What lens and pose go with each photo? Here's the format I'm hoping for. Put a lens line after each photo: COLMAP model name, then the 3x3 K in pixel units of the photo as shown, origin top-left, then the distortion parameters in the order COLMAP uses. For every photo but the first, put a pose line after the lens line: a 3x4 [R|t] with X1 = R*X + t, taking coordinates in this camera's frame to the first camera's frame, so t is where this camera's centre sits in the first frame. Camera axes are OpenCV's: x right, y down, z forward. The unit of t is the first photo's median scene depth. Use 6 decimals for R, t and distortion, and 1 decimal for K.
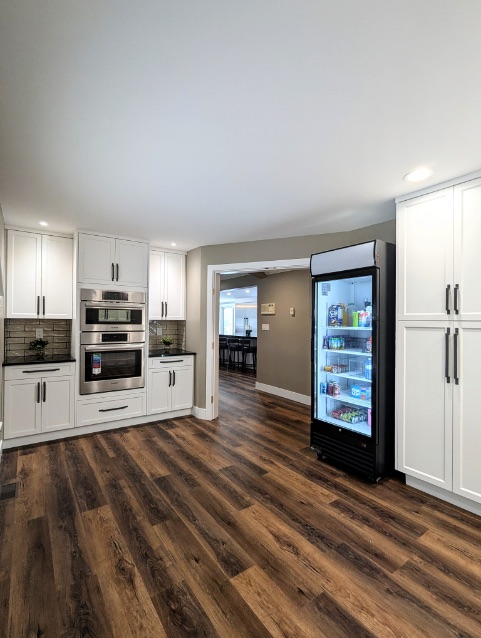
lens RADIAL K [[303.2, 0, 240.5], [0, 303.2, 319.0], [0, 0, 1]] dist [-0.000100, 0.000881]
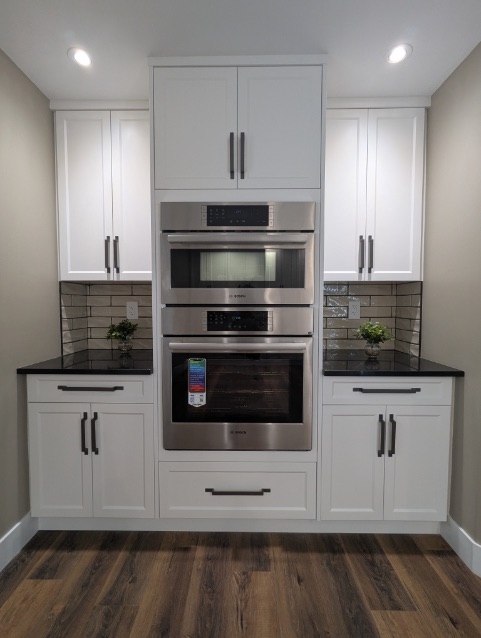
lens RADIAL K [[303.2, 0, 240.5], [0, 303.2, 319.0], [0, 0, 1]] dist [-0.000100, 0.000881]
pose [[0.808164, 0.020890, -0.588587, -0.170748], [0.009917, 0.998746, 0.049064, 0.037887], [0.588874, -0.045489, 0.806944, 0.663027]]
